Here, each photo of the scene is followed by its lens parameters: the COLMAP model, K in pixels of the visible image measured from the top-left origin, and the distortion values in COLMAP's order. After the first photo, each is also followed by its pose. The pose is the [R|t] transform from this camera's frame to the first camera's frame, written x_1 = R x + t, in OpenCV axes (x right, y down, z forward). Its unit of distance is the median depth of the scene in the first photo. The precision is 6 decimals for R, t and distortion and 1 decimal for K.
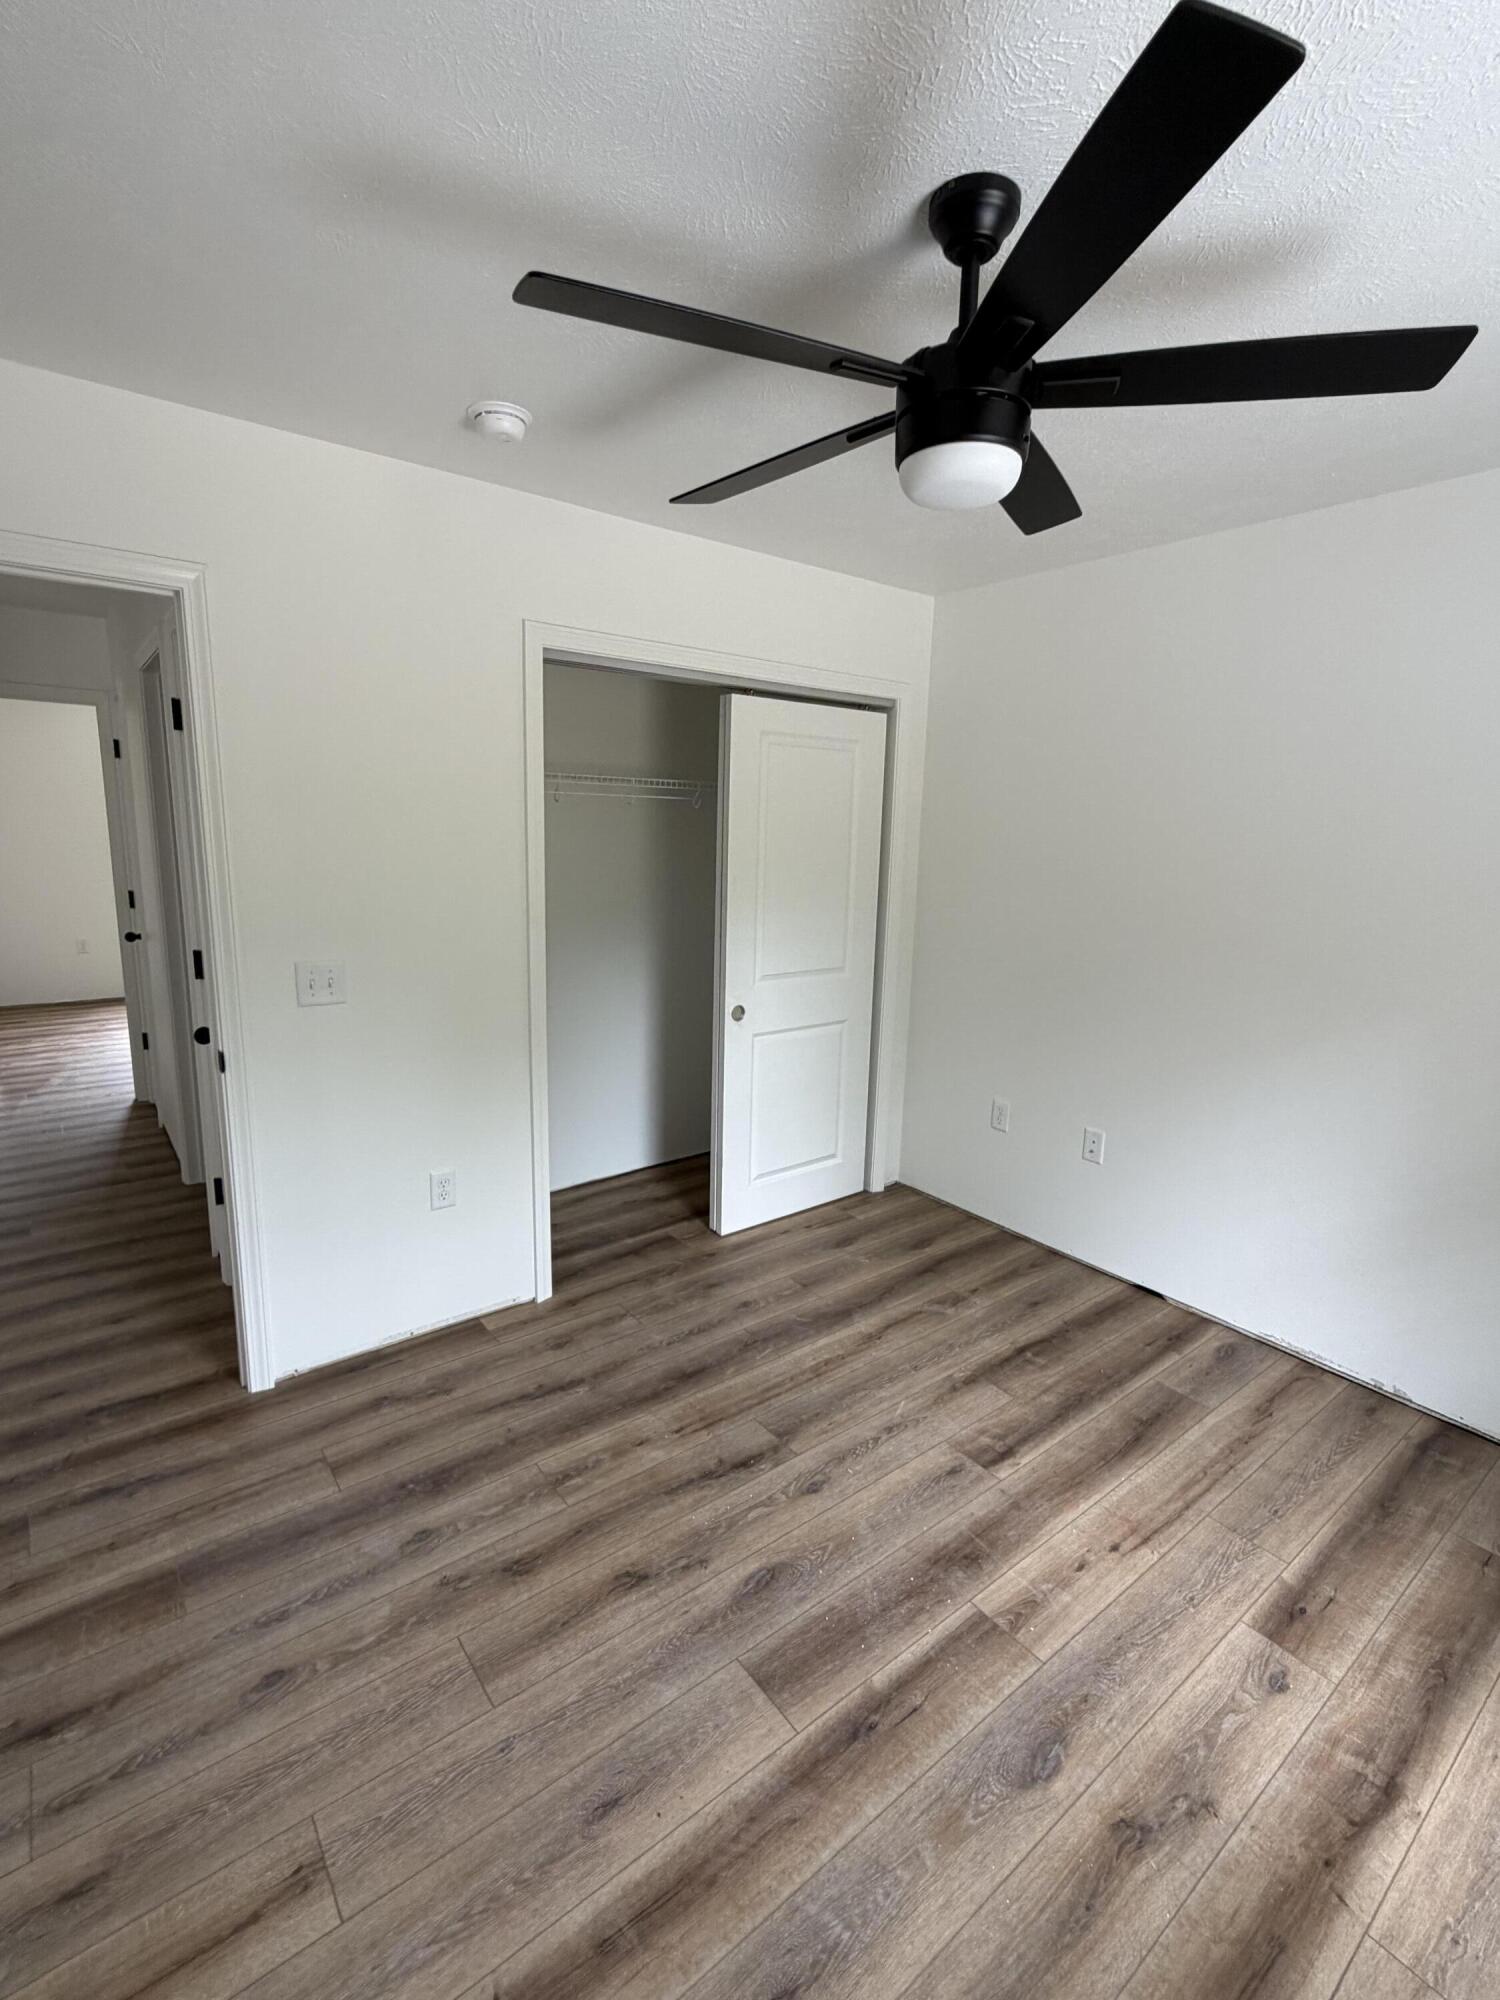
lens RADIAL K [[911.8, 0, 745.5], [0, 911.8, 998.5], [0, 0, 1]] dist [-0.003825, 0.000702]
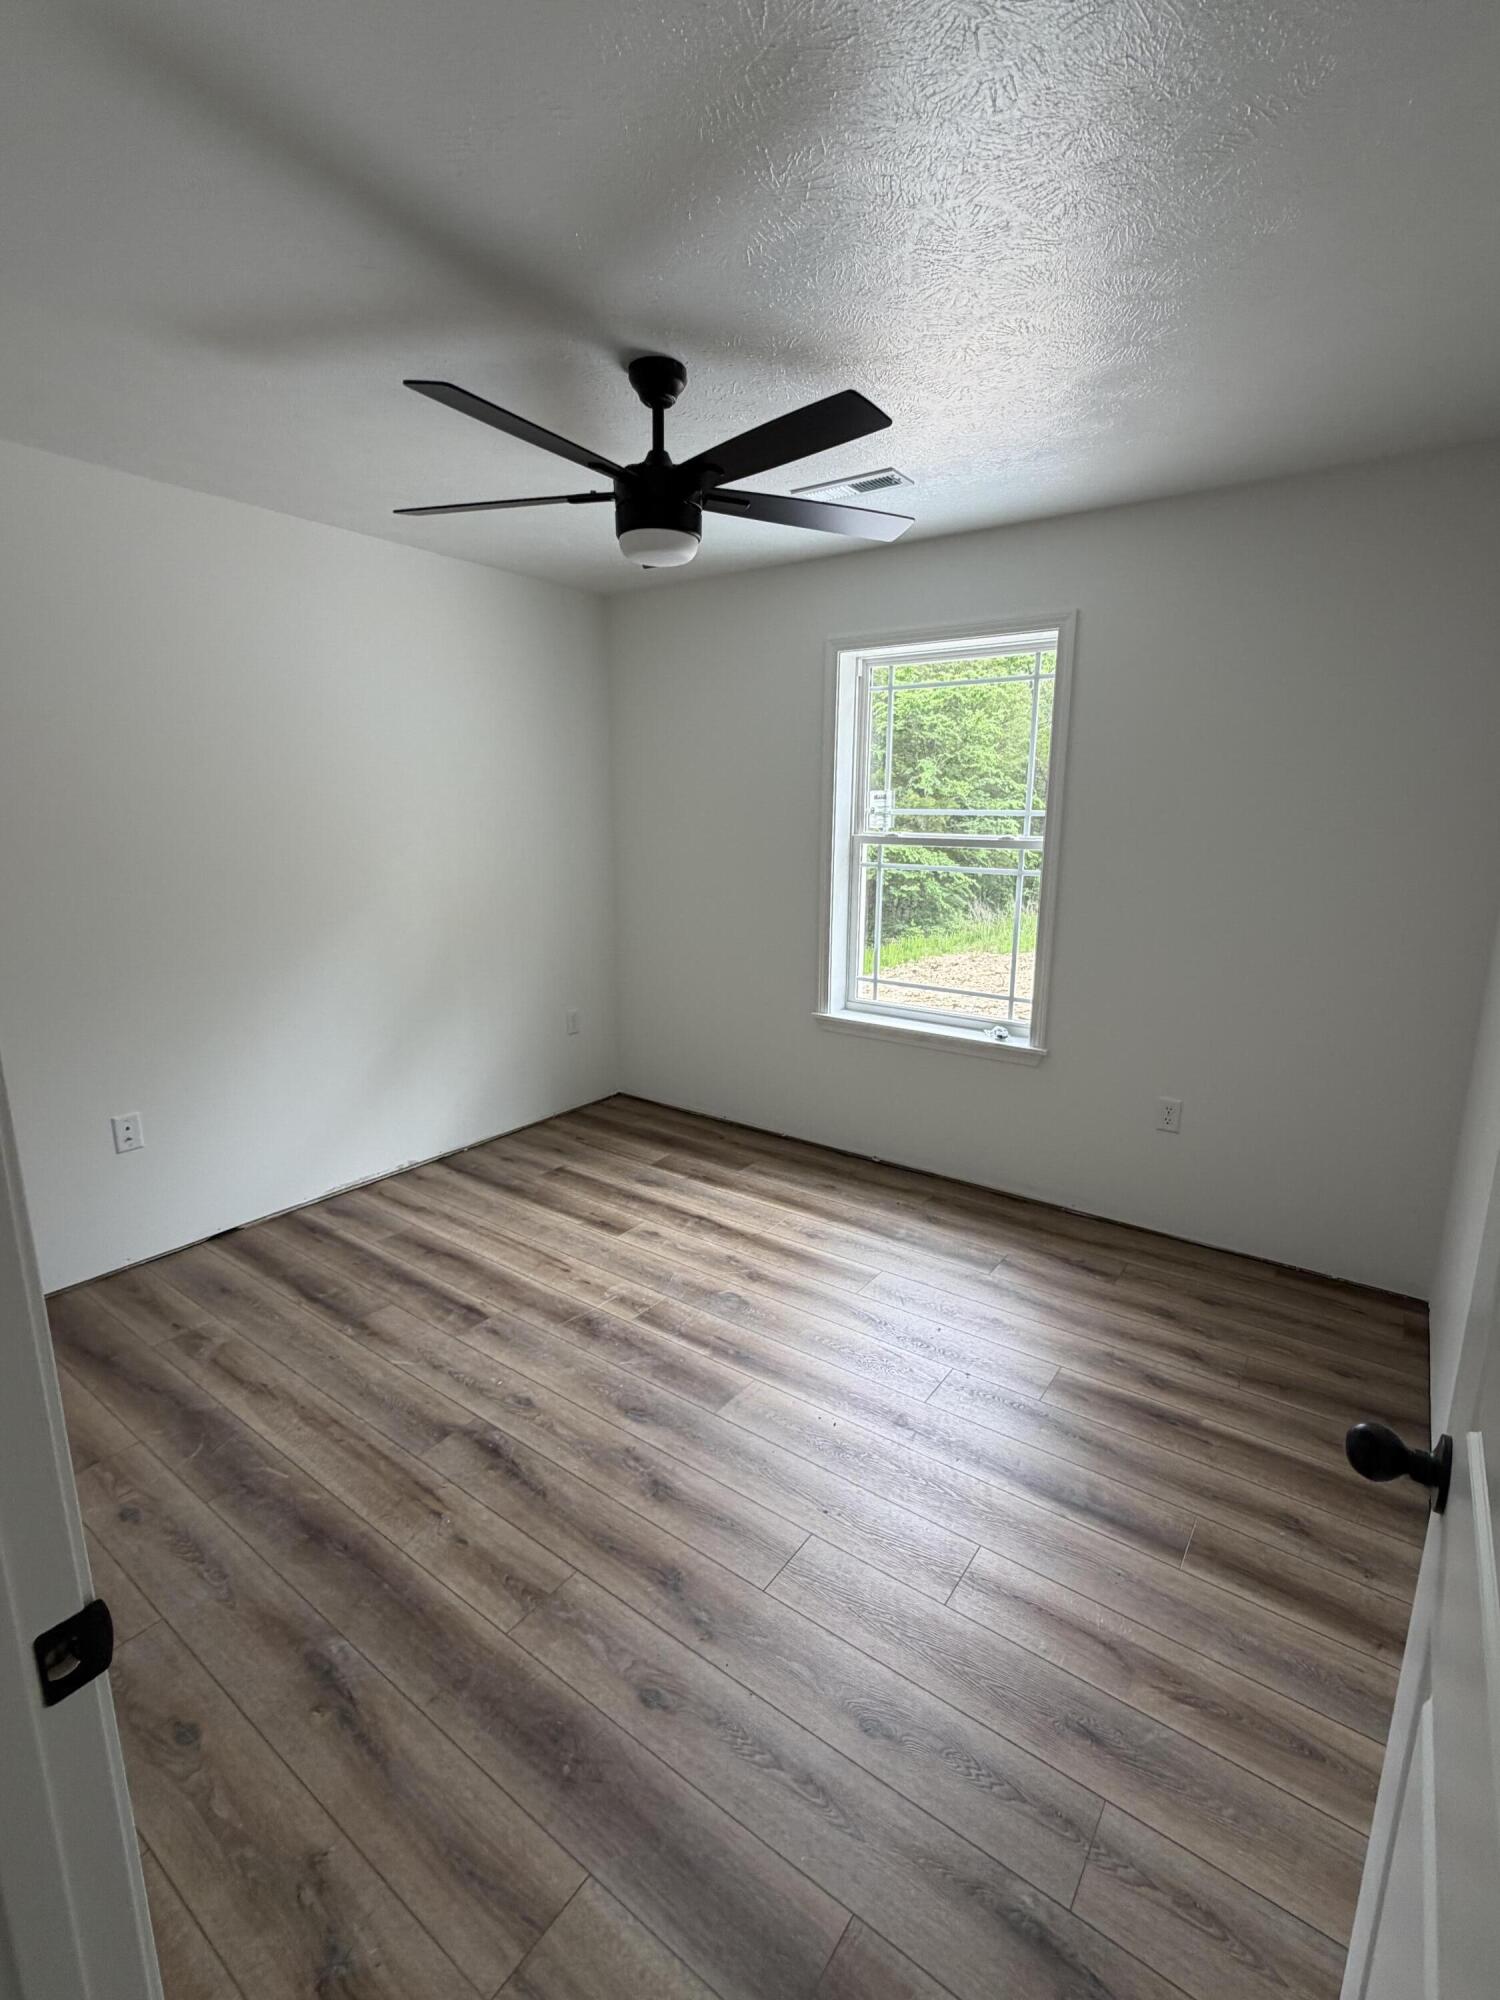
lens RADIAL K [[911.8, 0, 755.6], [0, 911.8, 1017.4], [0, 0, 1]] dist [-0.003825, 0.000702]
pose [[-0.290654, -0.241226, 0.925921, -0.844691], [0.164455, 0.940704, 0.296701, -0.153750], [-0.942590, 0.238510, -0.233748, 0.841041]]
